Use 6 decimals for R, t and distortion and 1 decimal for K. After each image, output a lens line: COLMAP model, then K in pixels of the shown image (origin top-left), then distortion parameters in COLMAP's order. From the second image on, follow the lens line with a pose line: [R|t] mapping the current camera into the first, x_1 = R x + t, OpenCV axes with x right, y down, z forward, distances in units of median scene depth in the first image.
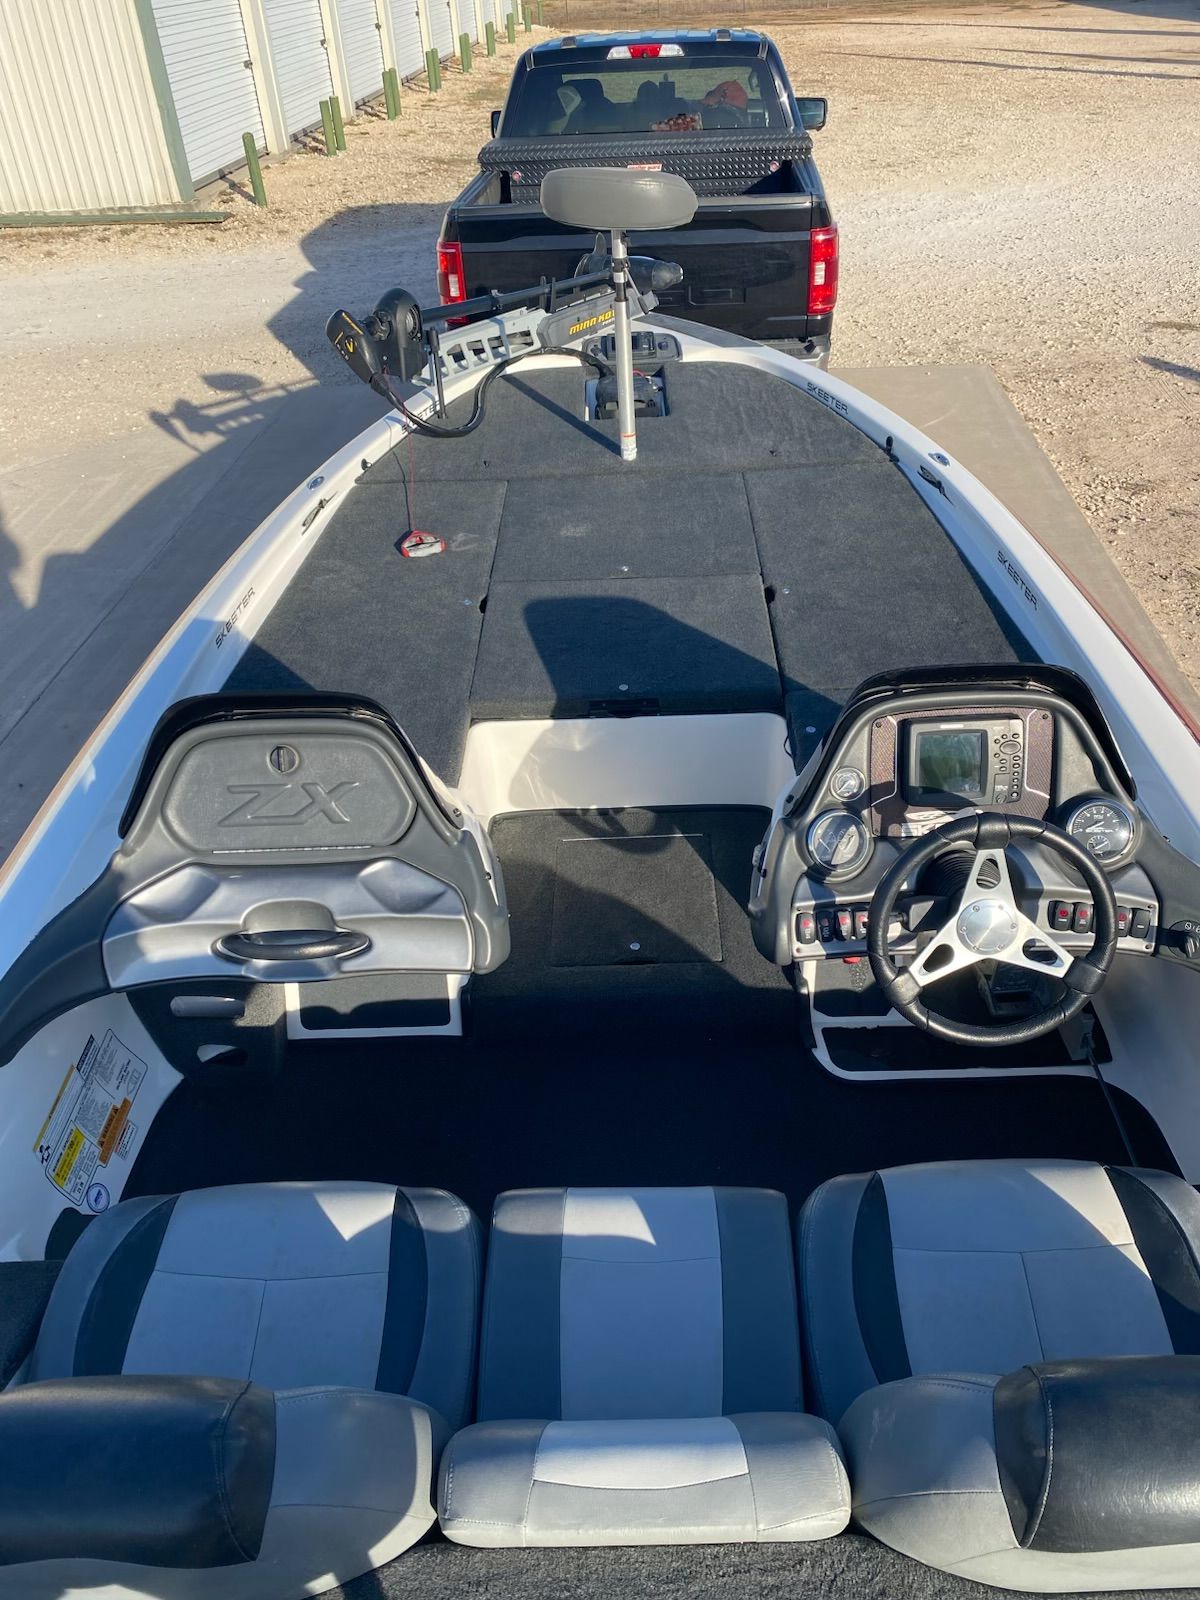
lens RADIAL K [[1124.1, 0, 600.0], [0, 1124.1, 800.0], [0, 0, 1]] dist [0.005352, -0.044296]
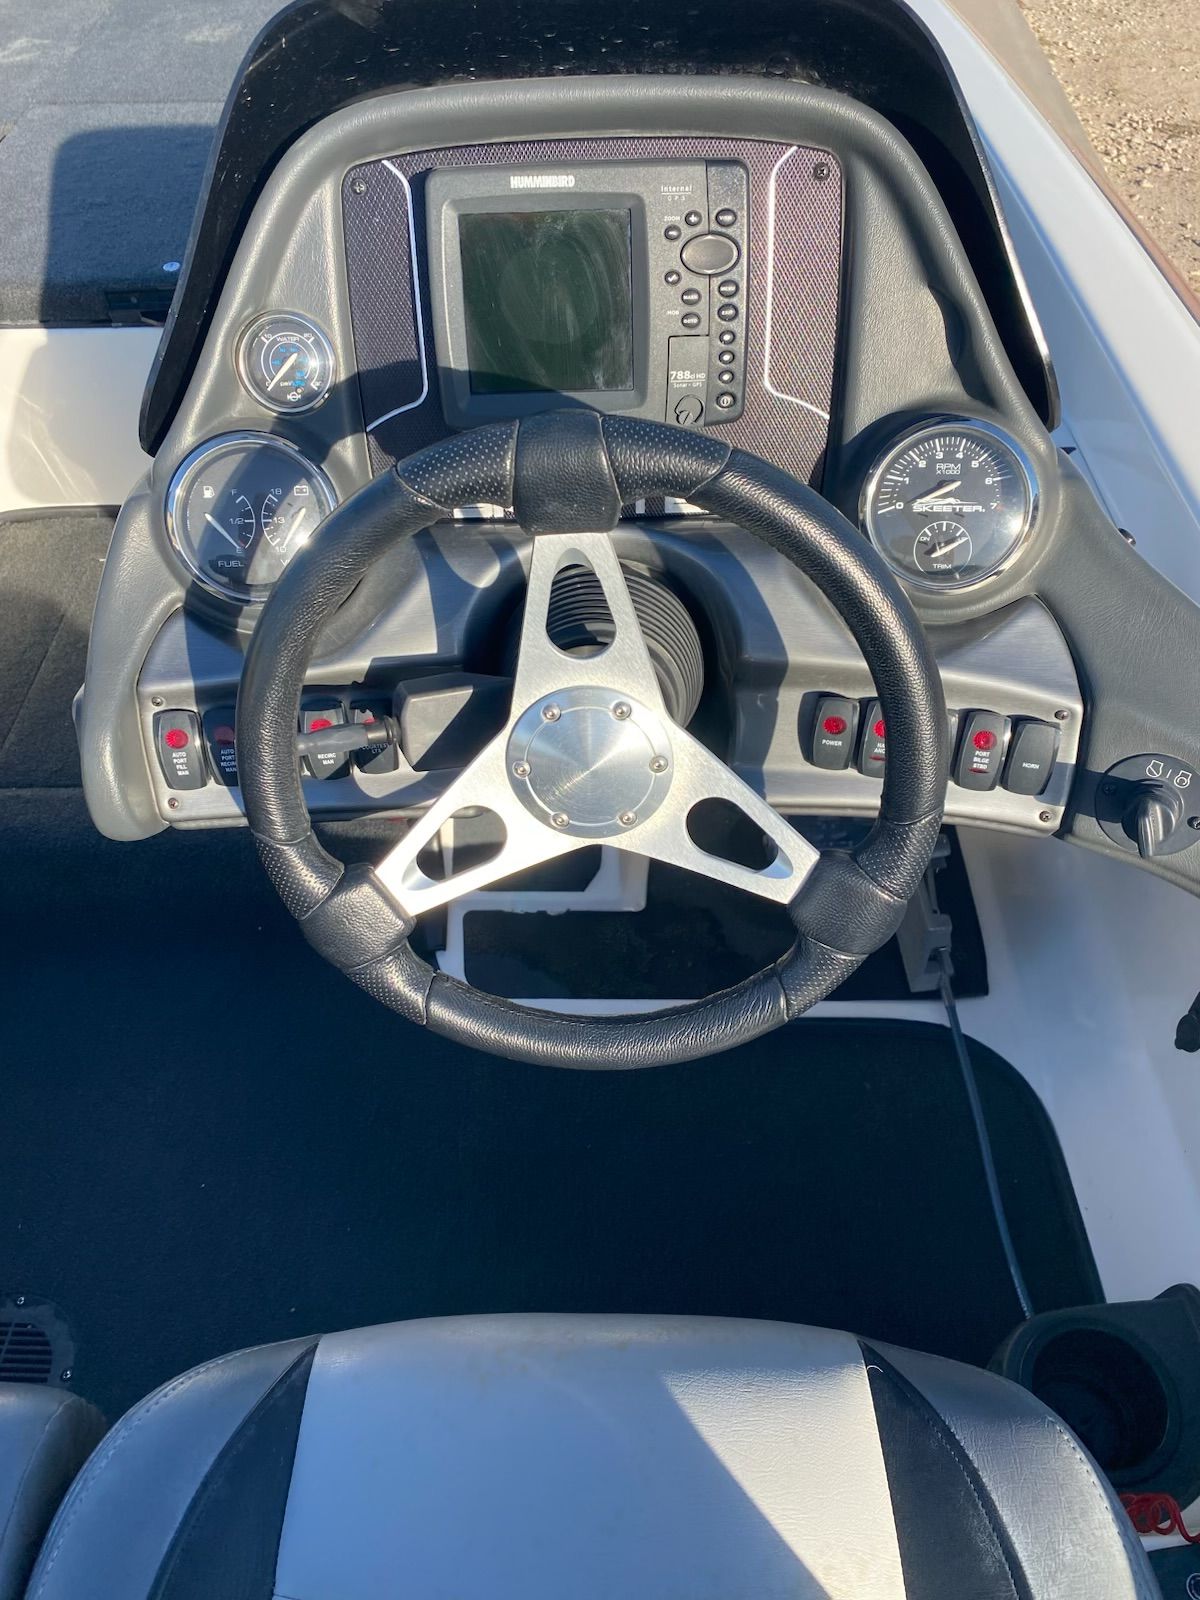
lens RADIAL K [[1174.9, 0, 573.2], [0, 1174.9, 803.0], [0, 0, 1]] dist [0.033235, -0.047606]
pose [[0.999664, 0.022184, 0.013380, 0.317713], [-0.024419, 0.979368, 0.200605, 0.047856], [-0.008654, -0.200865, 0.979581, 0.598605]]
